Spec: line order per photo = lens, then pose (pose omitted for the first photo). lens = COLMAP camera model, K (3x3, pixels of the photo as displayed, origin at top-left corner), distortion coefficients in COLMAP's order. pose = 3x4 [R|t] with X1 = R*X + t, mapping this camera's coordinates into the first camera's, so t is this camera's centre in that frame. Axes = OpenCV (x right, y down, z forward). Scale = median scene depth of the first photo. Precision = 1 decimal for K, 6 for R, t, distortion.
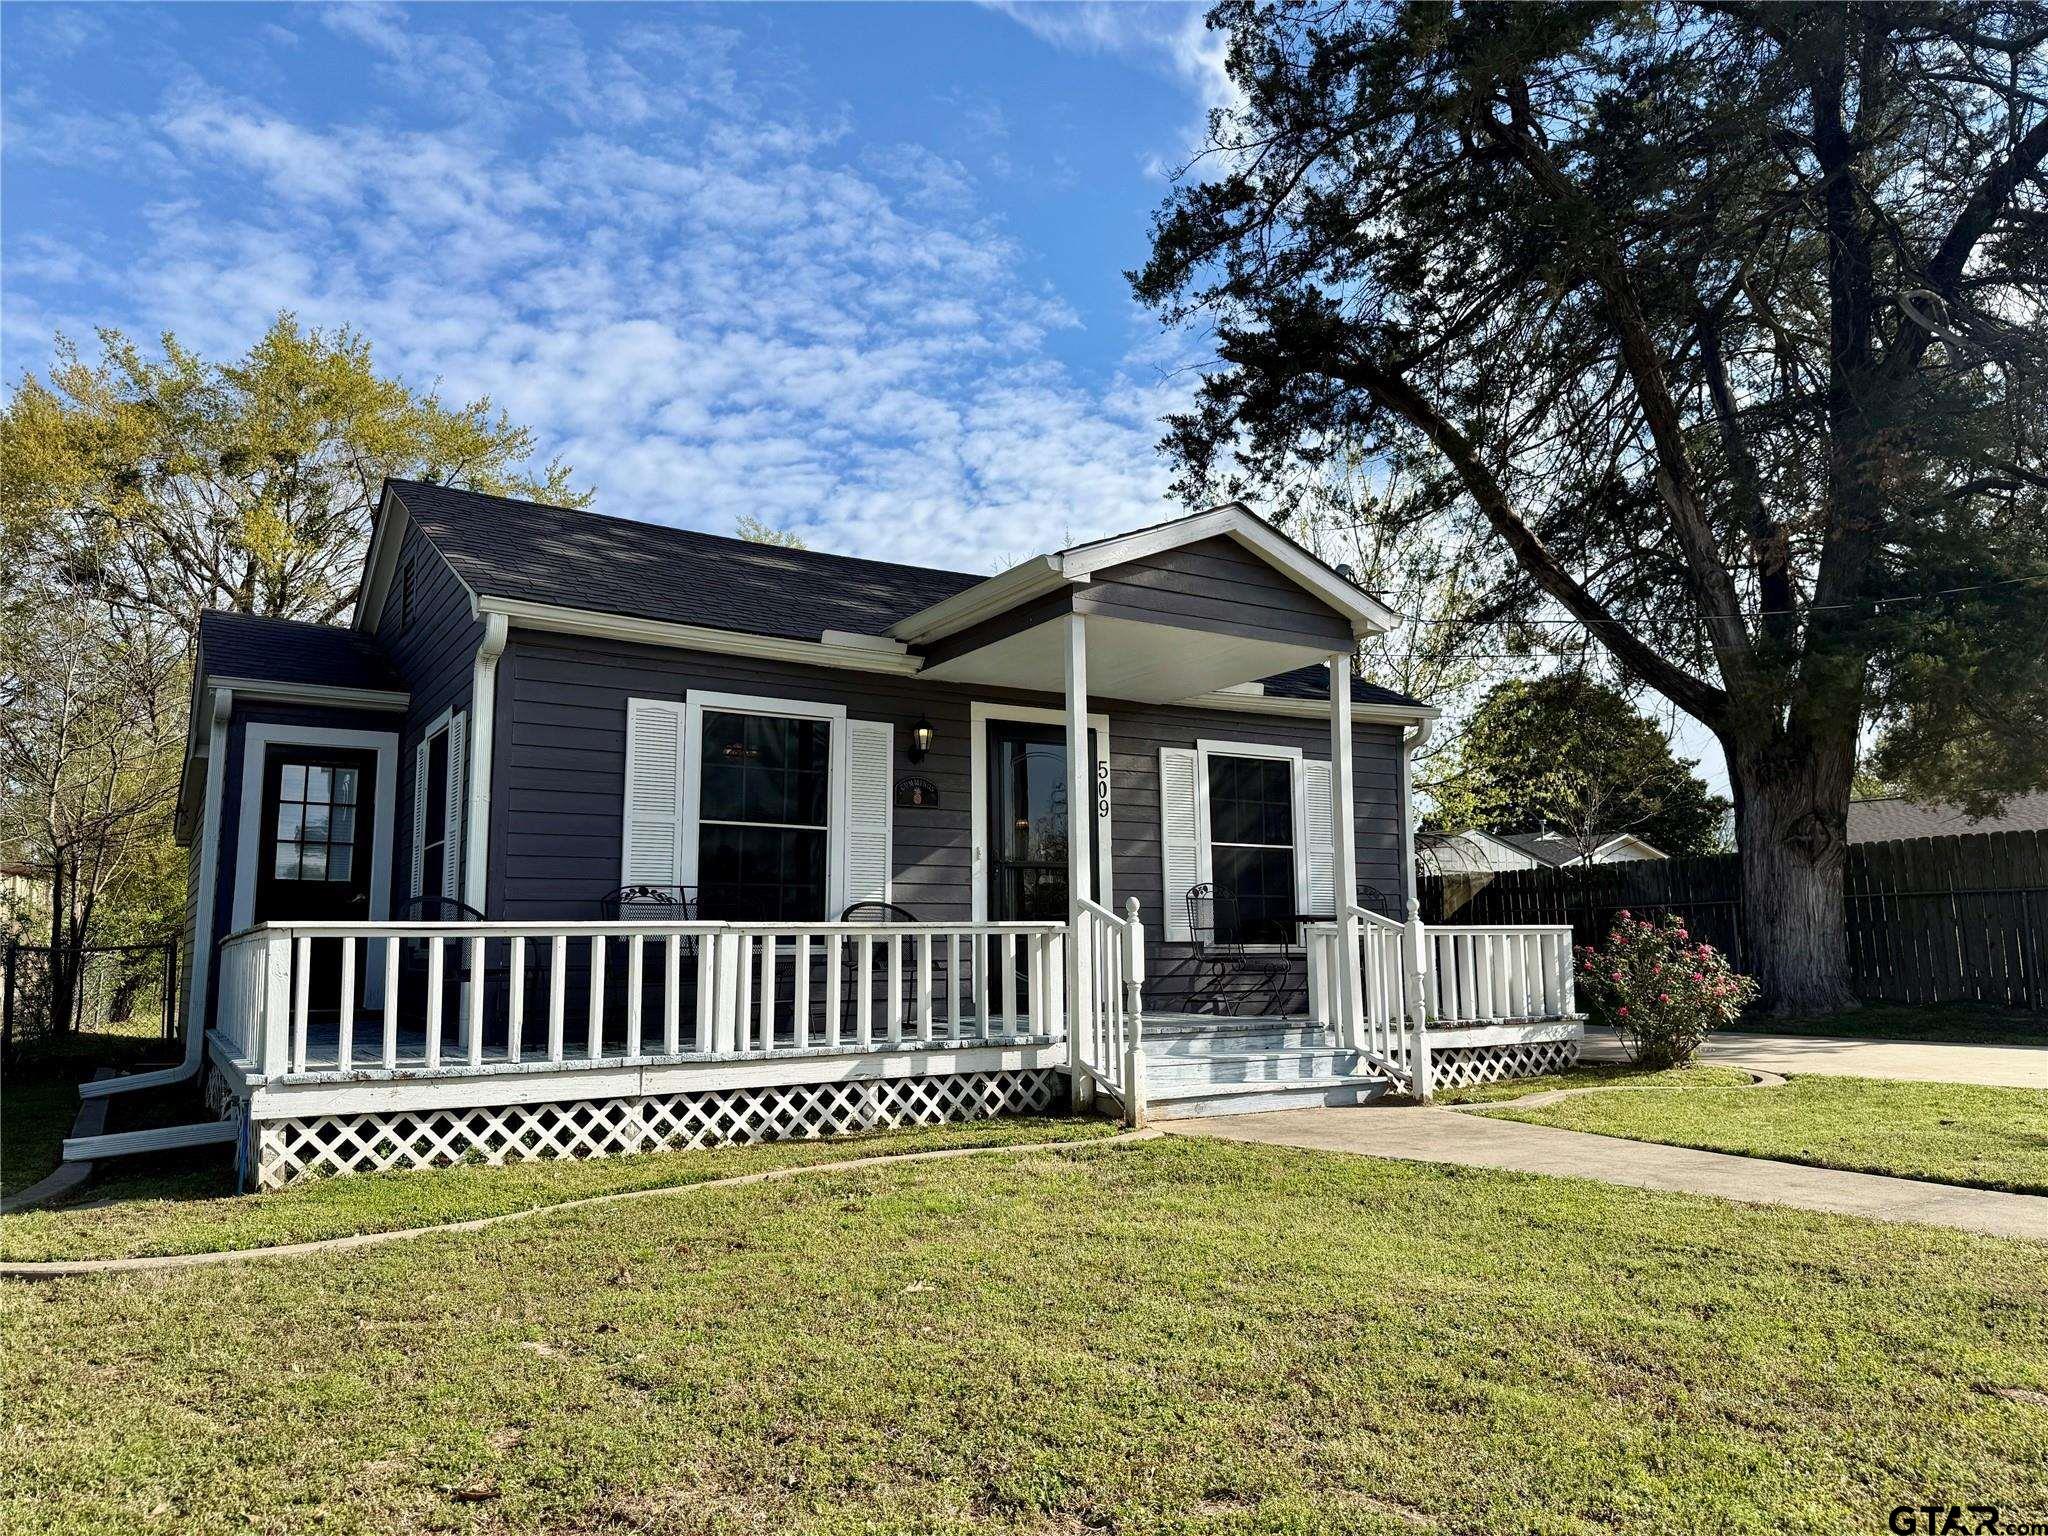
lens RADIAL K [[1424.7, 0, 1033.6], [0, 1424.7, 776.3], [0, 0, 1]] dist [0.180949, -0.318888]
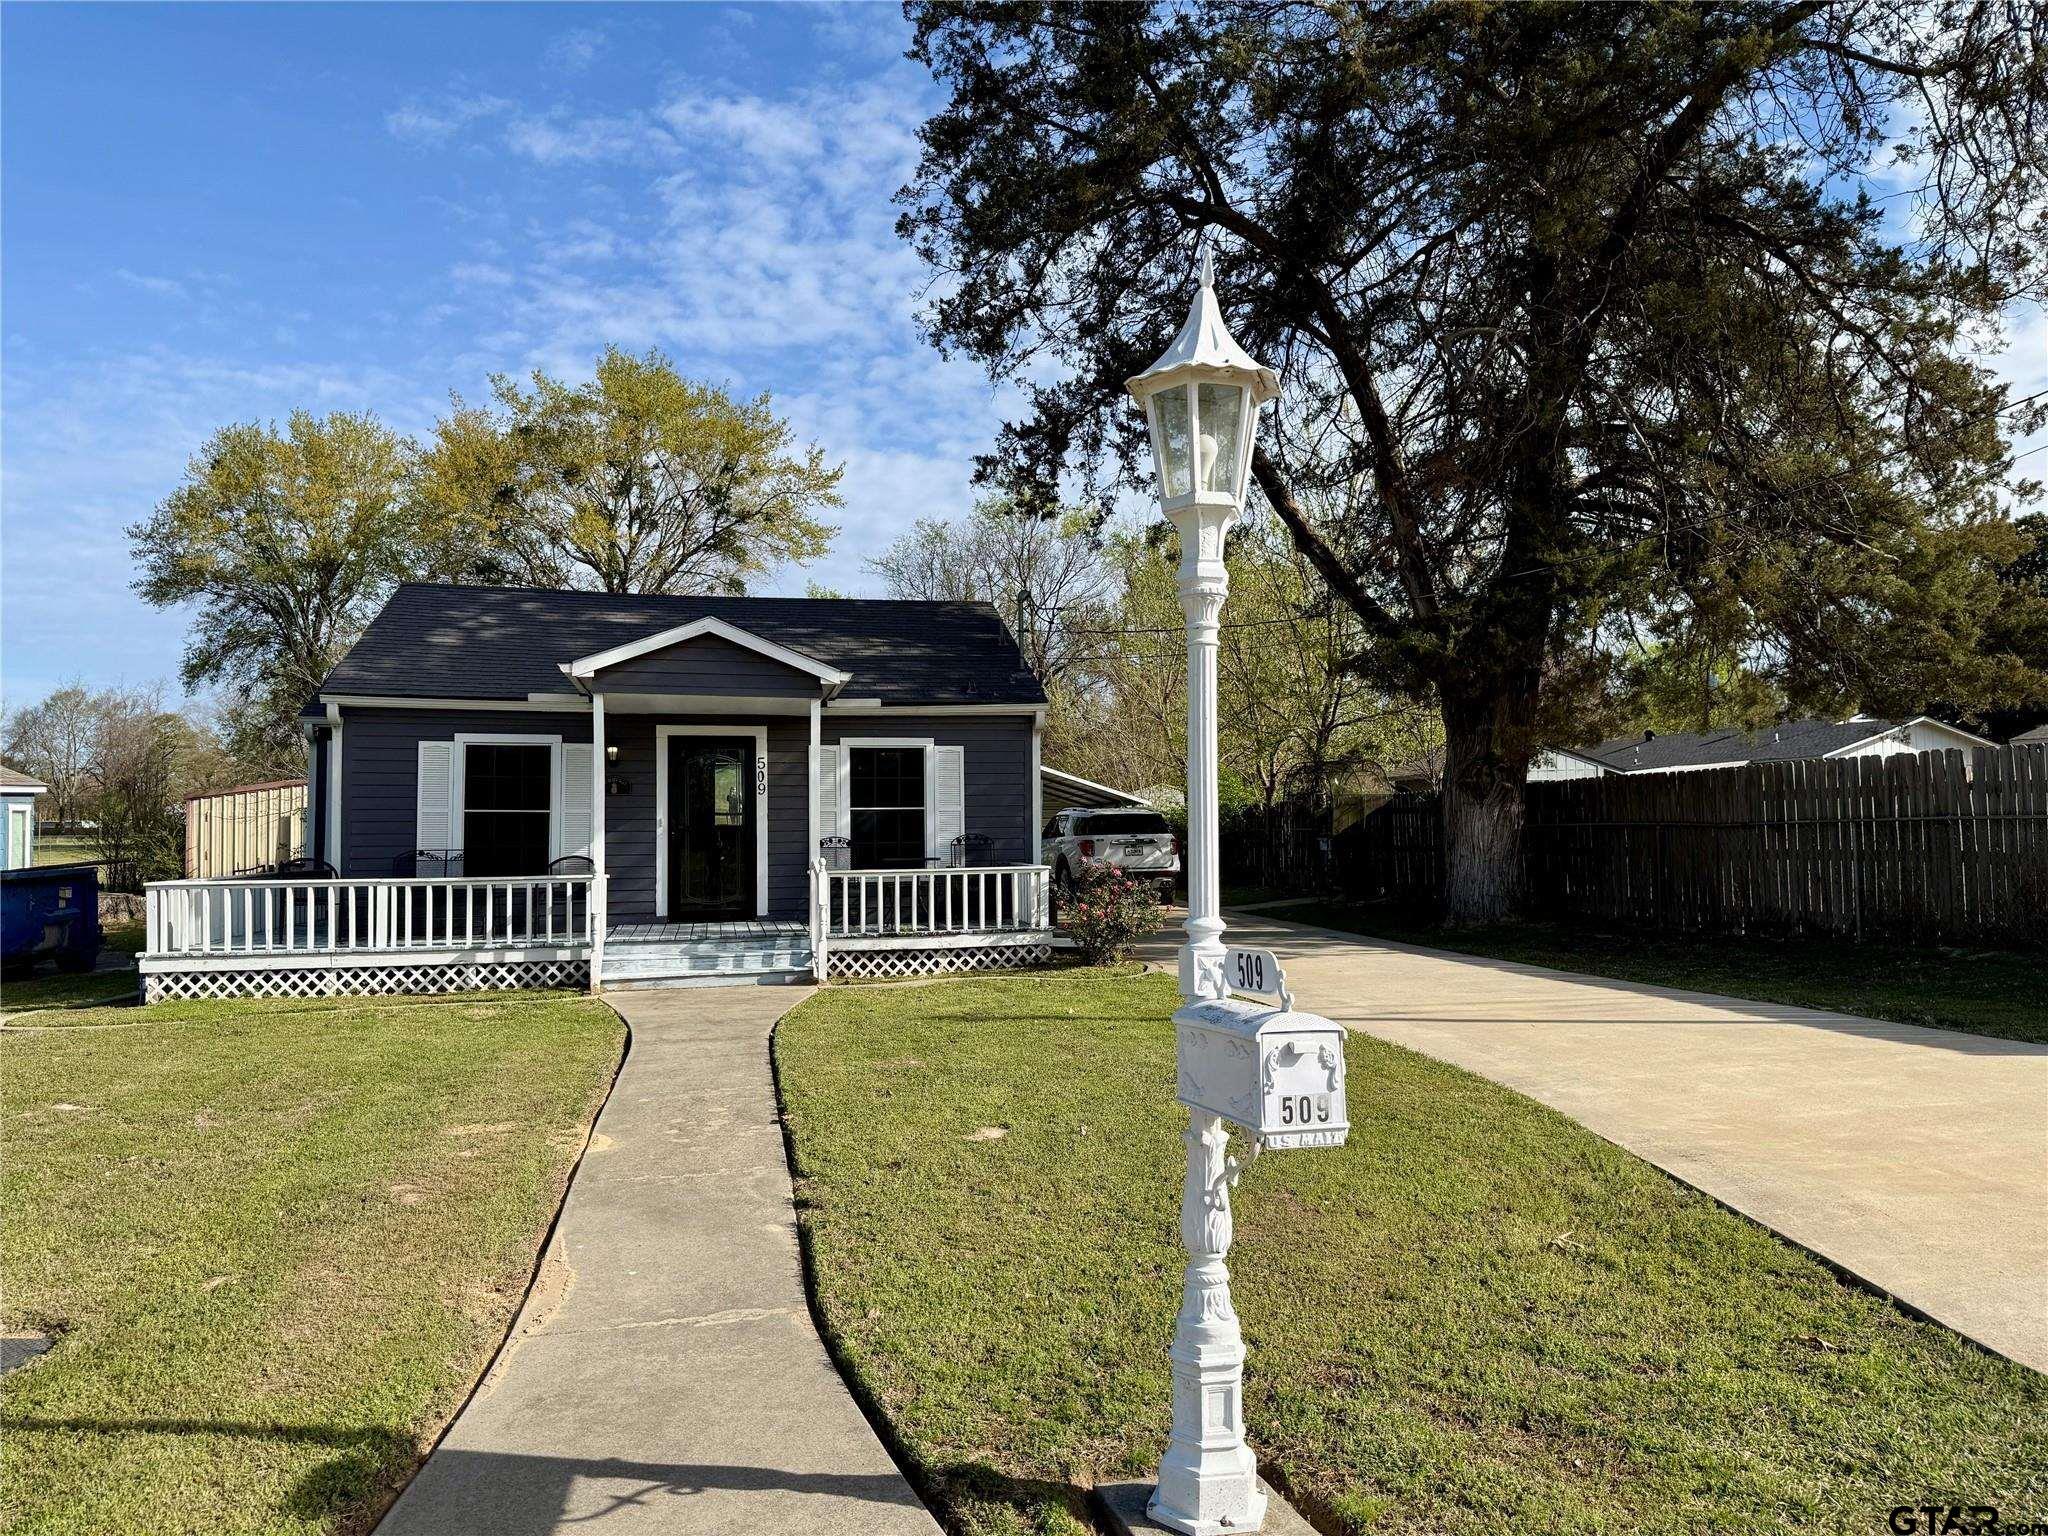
lens RADIAL K [[1424.7, 0, 1033.6], [0, 1424.7, 776.3], [0, 0, 1]] dist [0.180949, -0.318888]
pose [[0.939900, -0.011586, -0.341252, 1.008827], [0.042220, 0.995698, 0.082483, -0.125390], [0.338828, -0.091933, 0.936346, -0.394399]]
